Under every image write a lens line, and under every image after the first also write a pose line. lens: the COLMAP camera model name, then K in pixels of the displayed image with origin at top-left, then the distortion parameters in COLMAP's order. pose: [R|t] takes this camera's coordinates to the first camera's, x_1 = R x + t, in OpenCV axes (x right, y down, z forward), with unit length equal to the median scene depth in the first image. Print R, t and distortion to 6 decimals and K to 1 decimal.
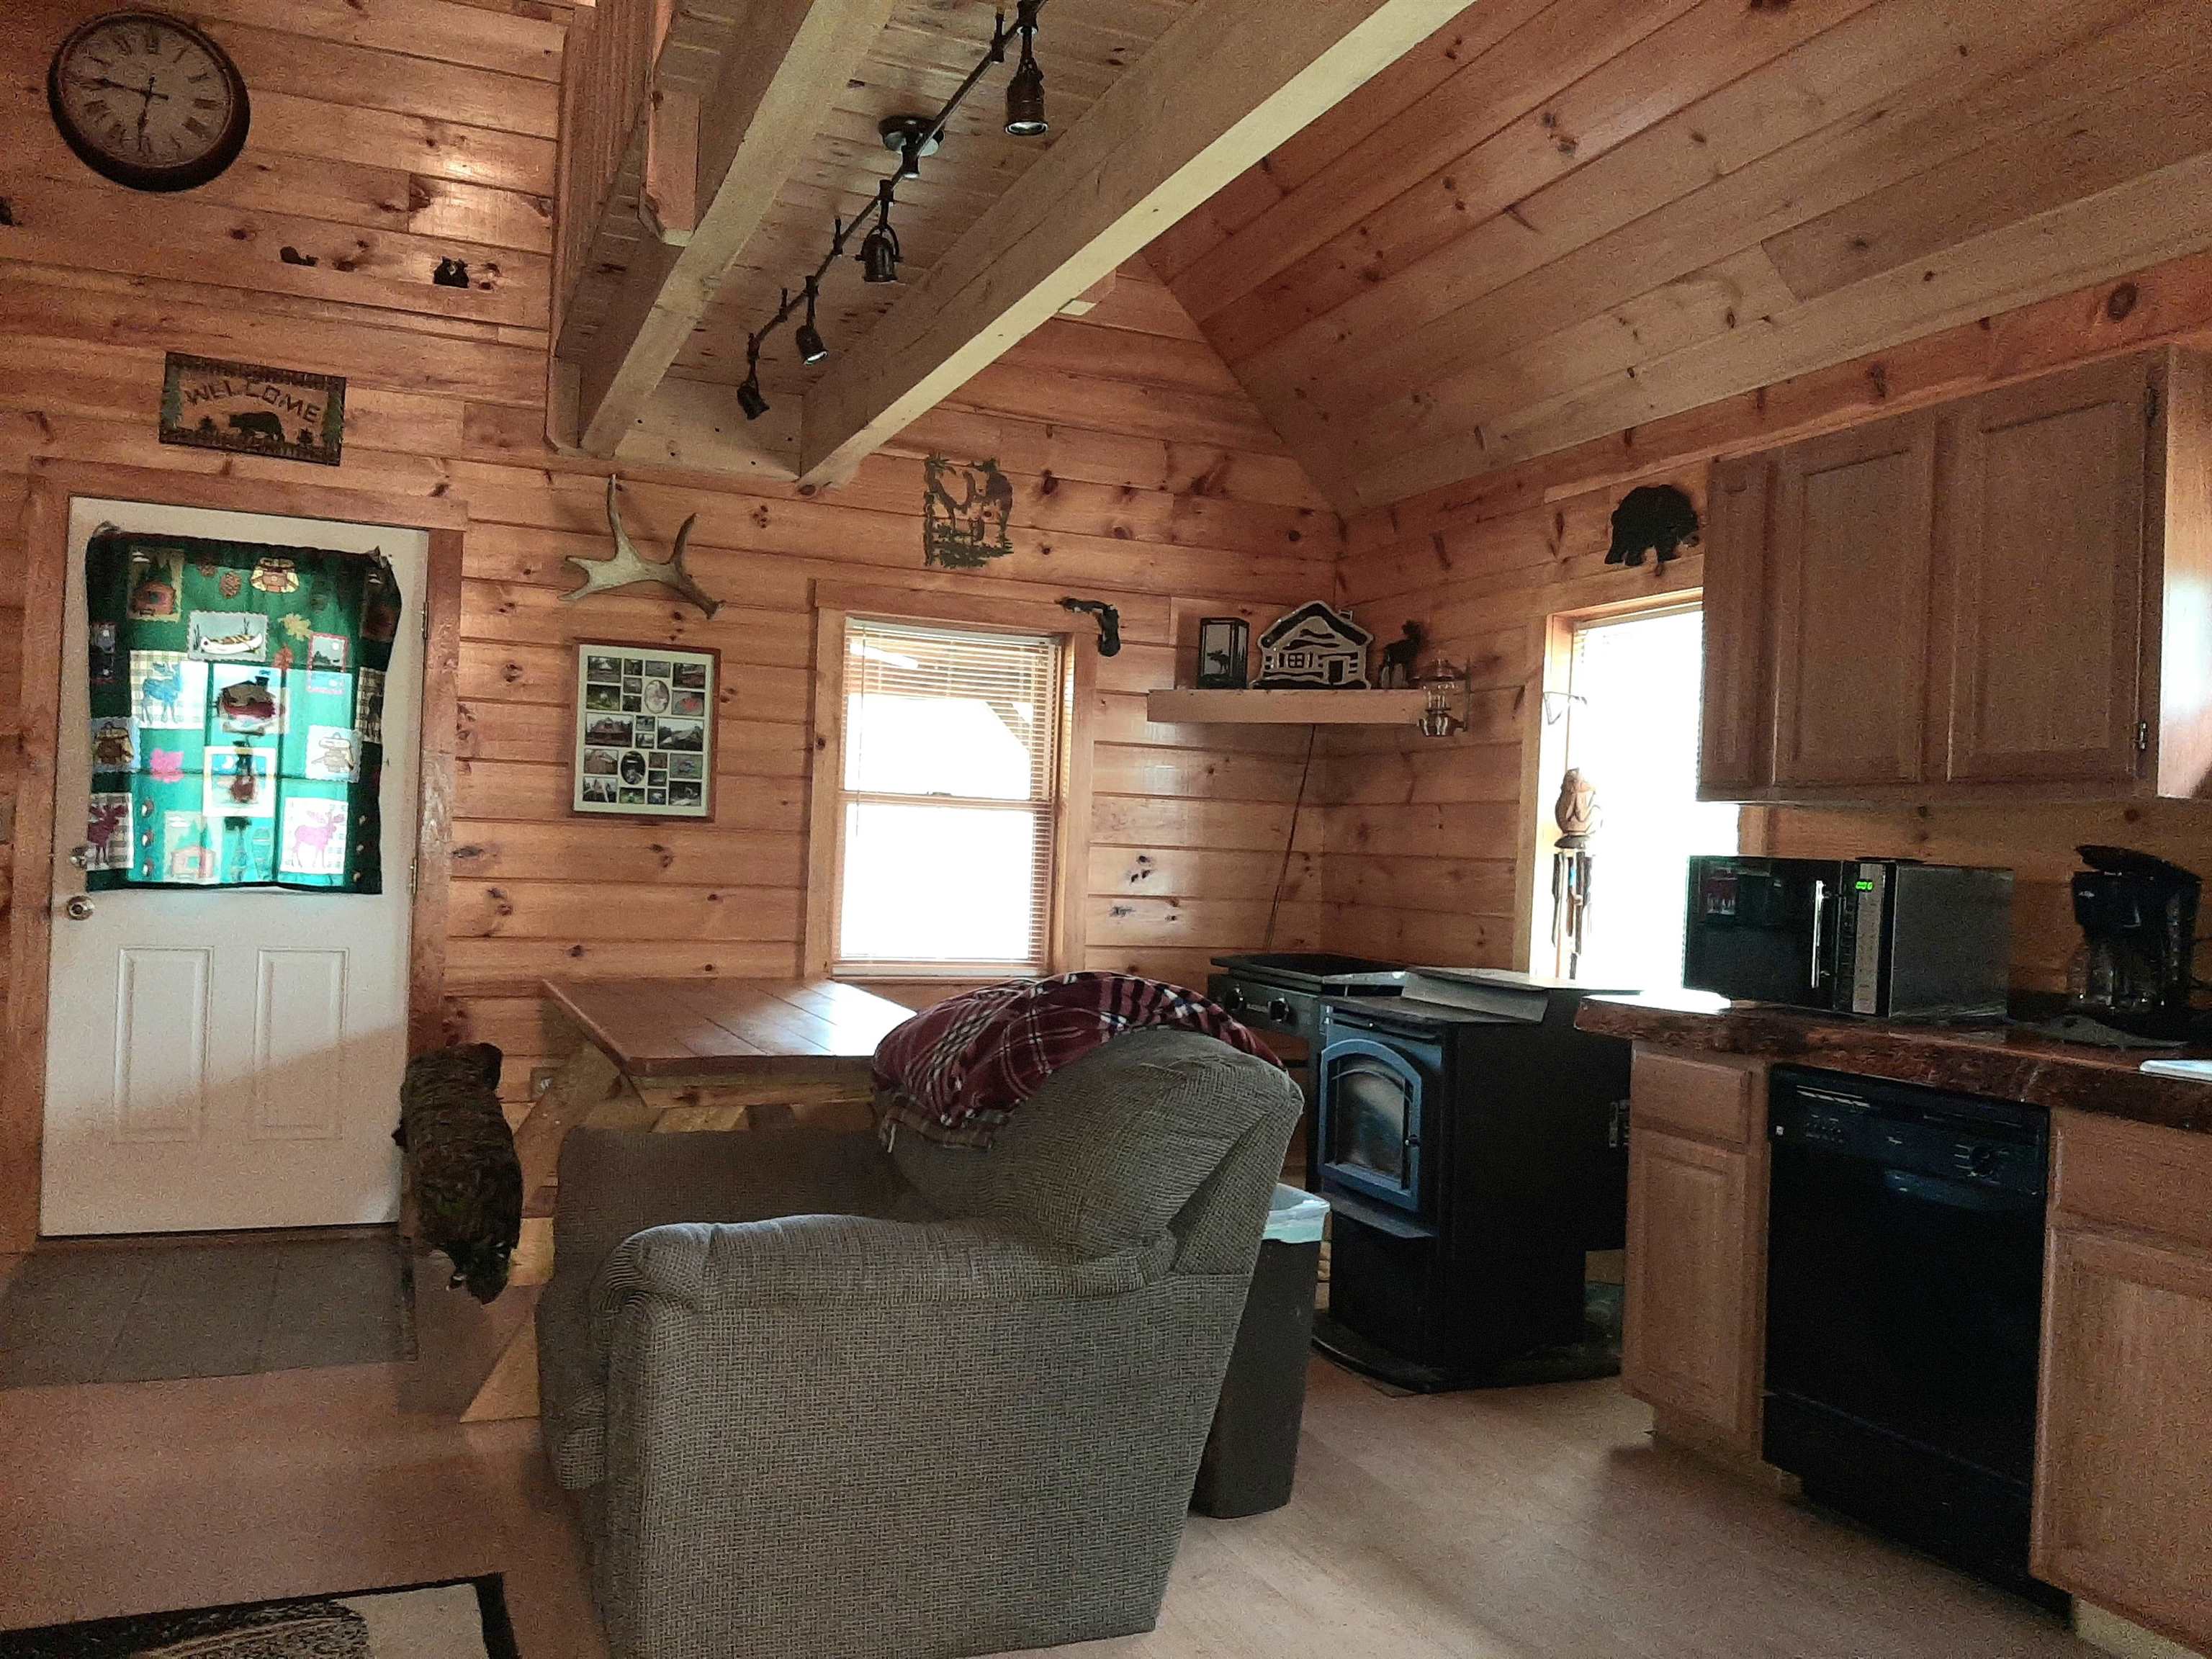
lens RADIAL K [[1704.4, 0, 1104.1], [0, 1704.4, 832.1], [0, 0, 1]] dist [0.074086, -0.131180]
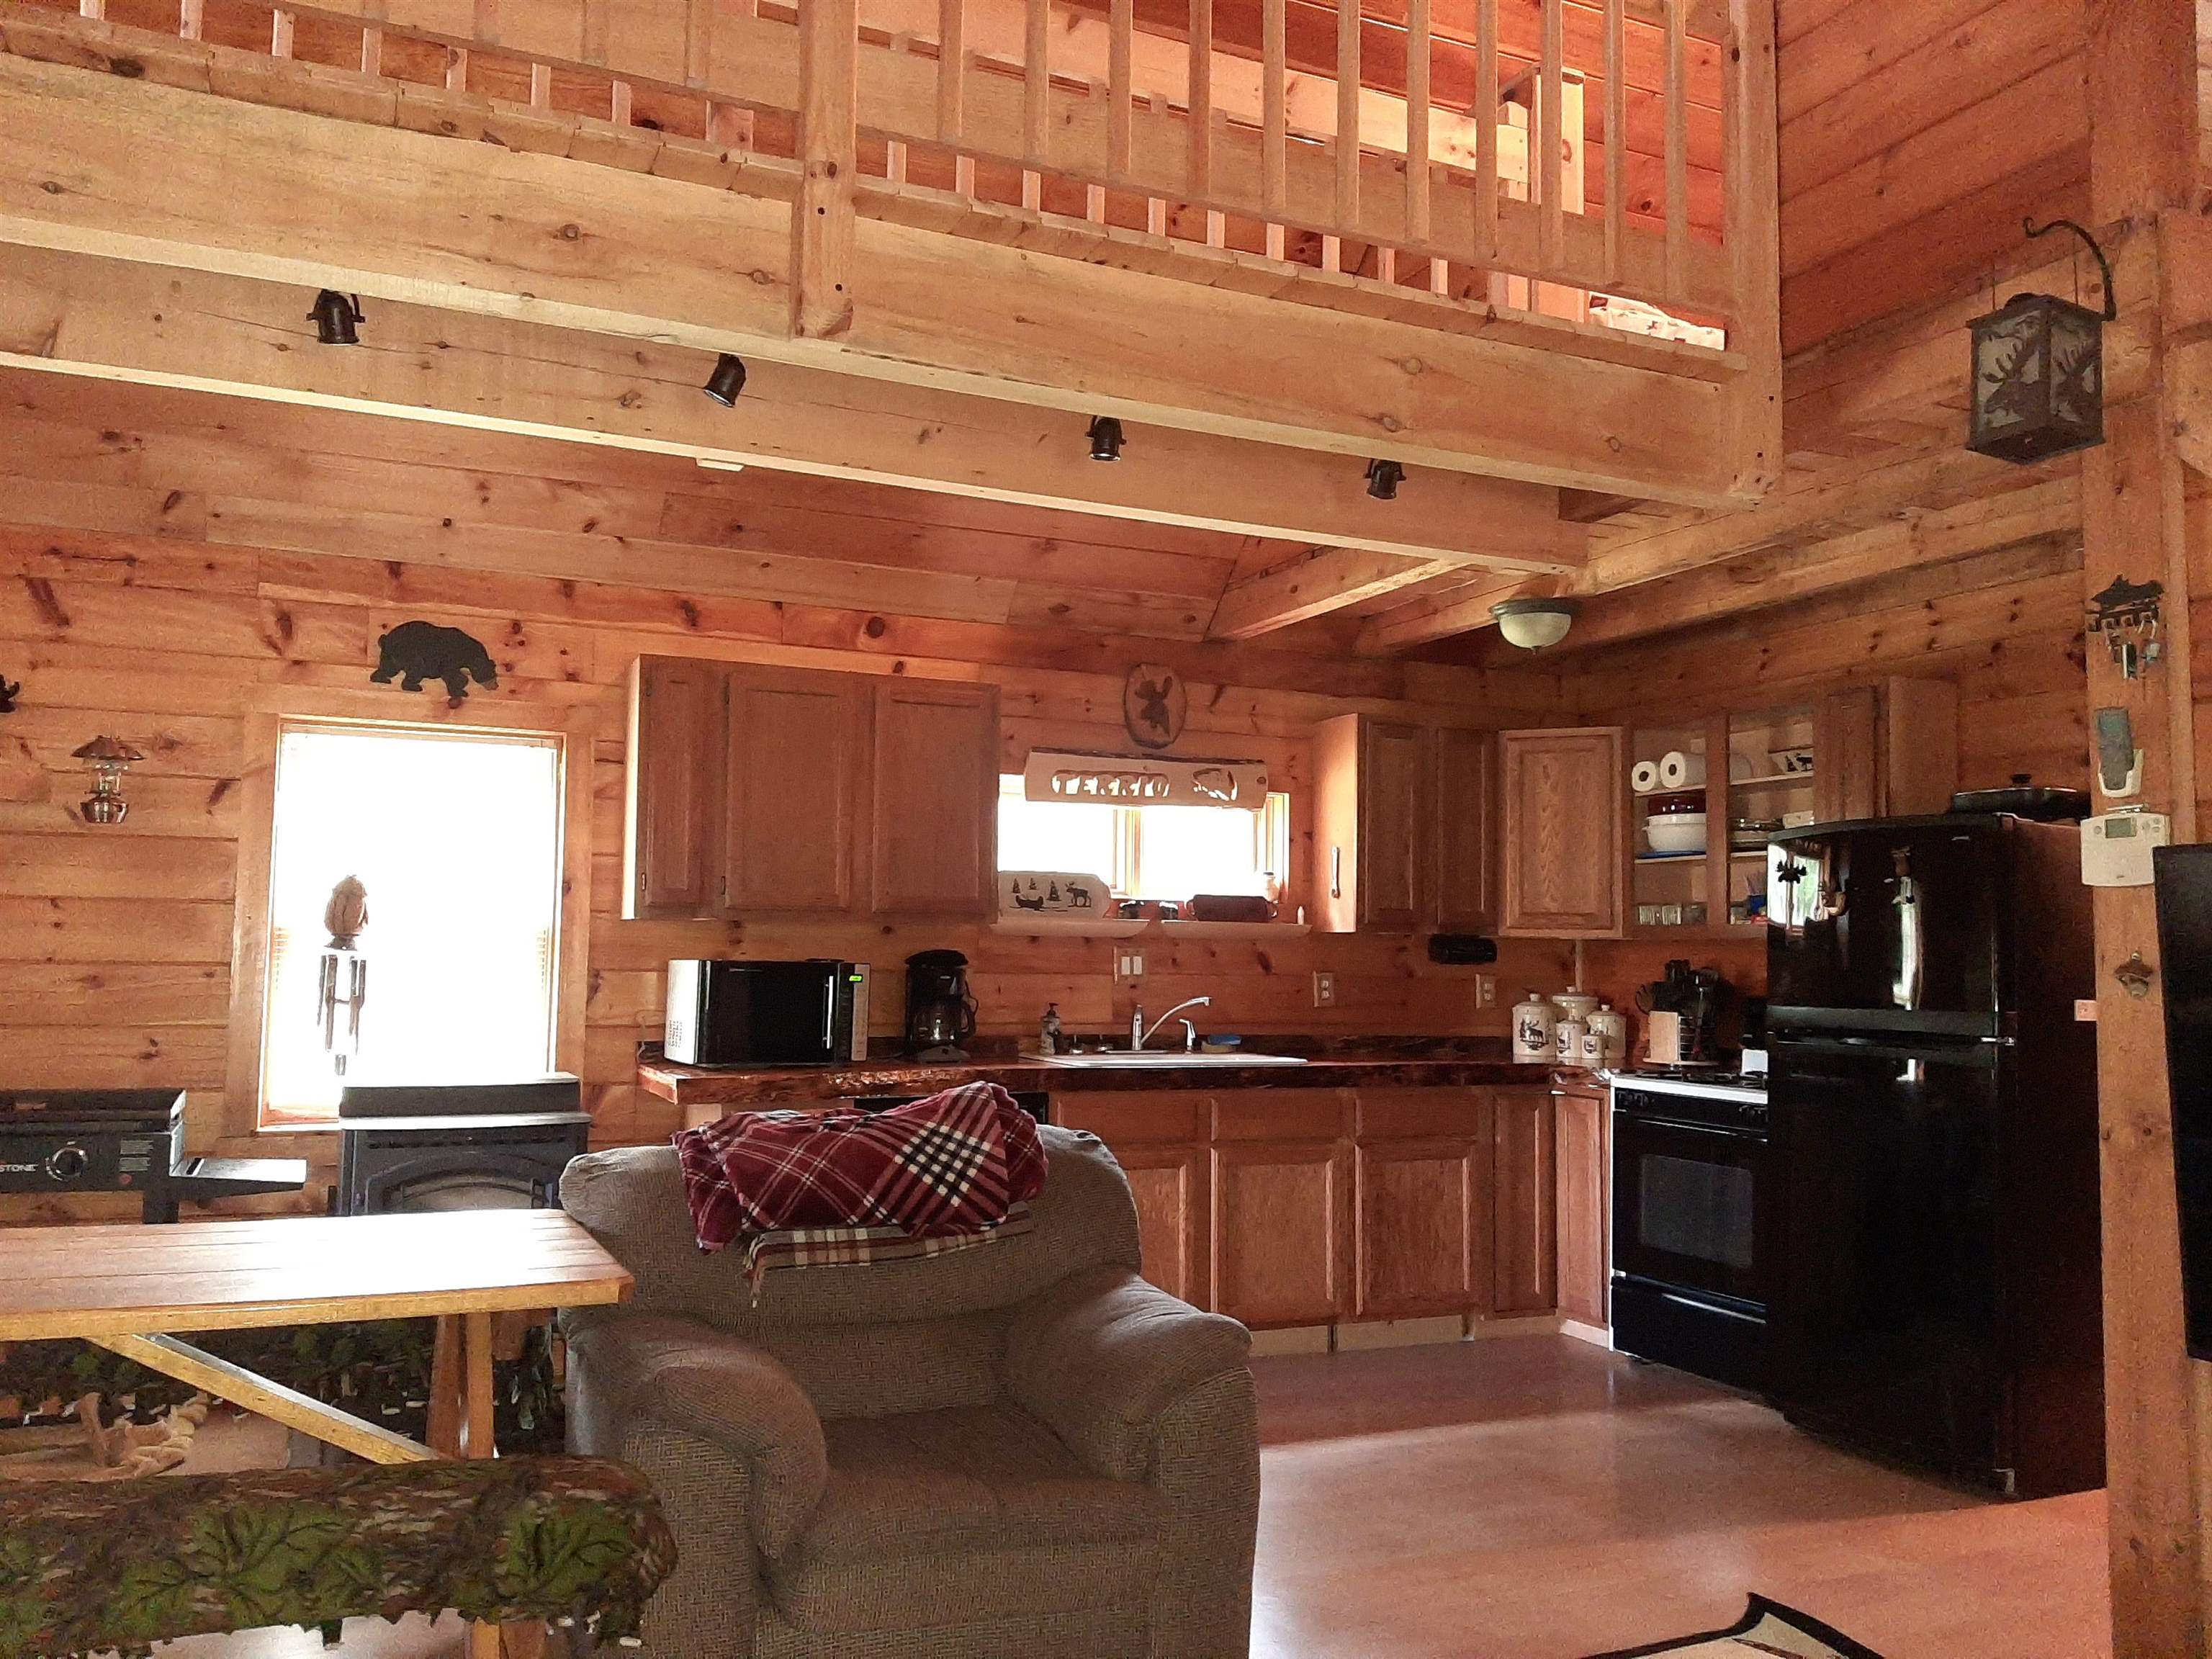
lens RADIAL K [[1704.4, 0, 1087.9], [0, 1704.4, 843.1], [0, 0, 1]] dist [0.074086, -0.131180]
pose [[-0.027680, 0.025956, 0.999280, -0.766088], [-0.024385, 0.999348, -0.026633, -0.038300], [-0.999319, -0.025104, -0.027029, 0.576655]]
